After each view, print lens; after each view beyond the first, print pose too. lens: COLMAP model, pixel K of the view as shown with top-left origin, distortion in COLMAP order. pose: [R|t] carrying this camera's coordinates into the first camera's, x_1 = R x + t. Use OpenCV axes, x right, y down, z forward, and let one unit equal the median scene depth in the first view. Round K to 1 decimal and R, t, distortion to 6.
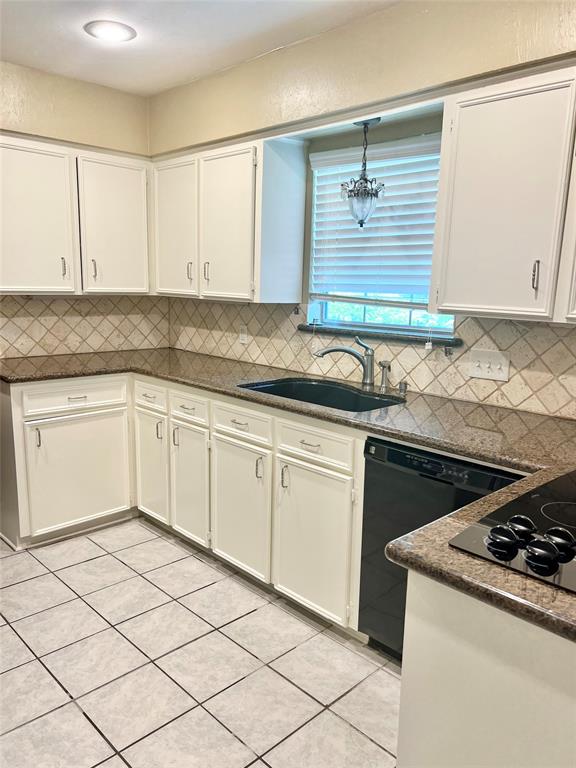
lens RADIAL K [[581.9, 0, 288.8], [0, 581.9, 386.5], [0, 0, 1]] dist [0.051084, -0.045961]
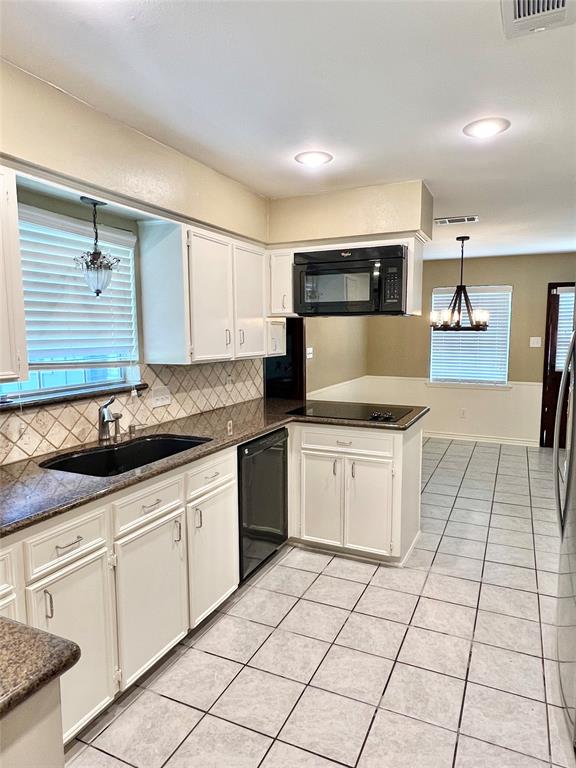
lens RADIAL K [[484.3, 0, 289.6], [0, 484.3, 381.2], [0, 0, 1]] dist [-0.005954, 0.003897]
pose [[-0.345025, -0.118749, 0.931051, -0.809719], [0.163937, 0.969092, 0.184352, -0.219873], [-0.924166, 0.216239, -0.314893, 0.954391]]
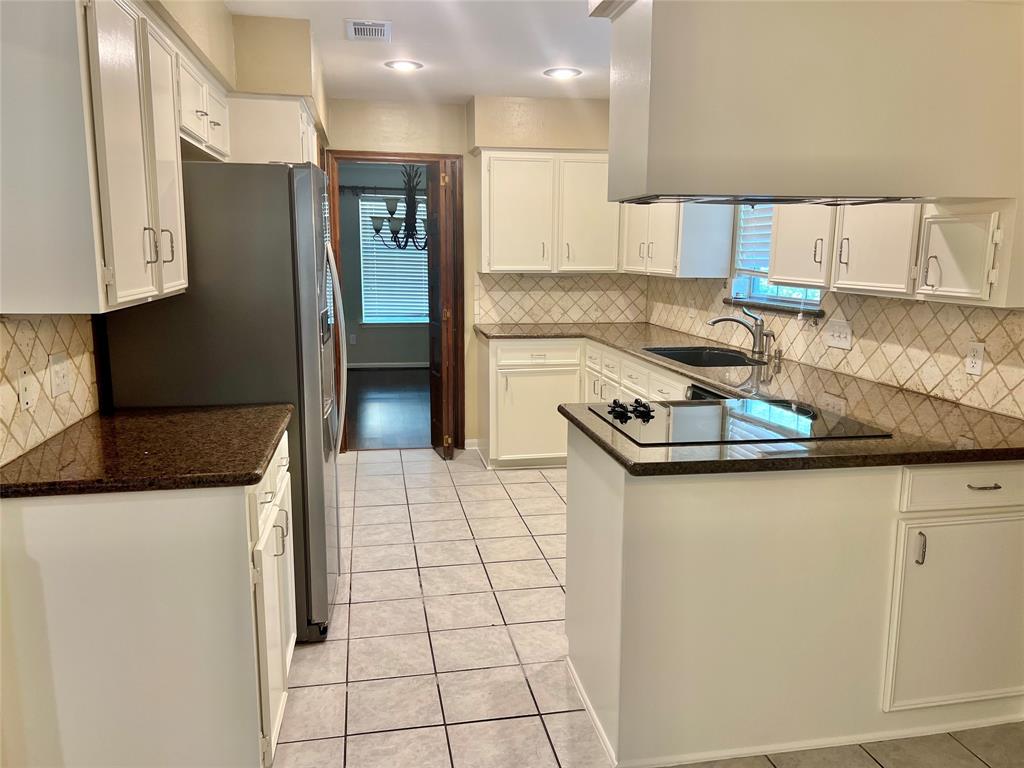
lens RADIAL K [[775.9, 0, 513.3], [0, 775.9, 386.1], [0, 0, 1]] dist [0.051084, -0.045961]
pose [[0.830613, 0.074778, -0.551807, 0.566123], [-0.083772, 0.996445, 0.008934, 0.082752], [0.550513, 0.038806, 0.833924, -0.445245]]
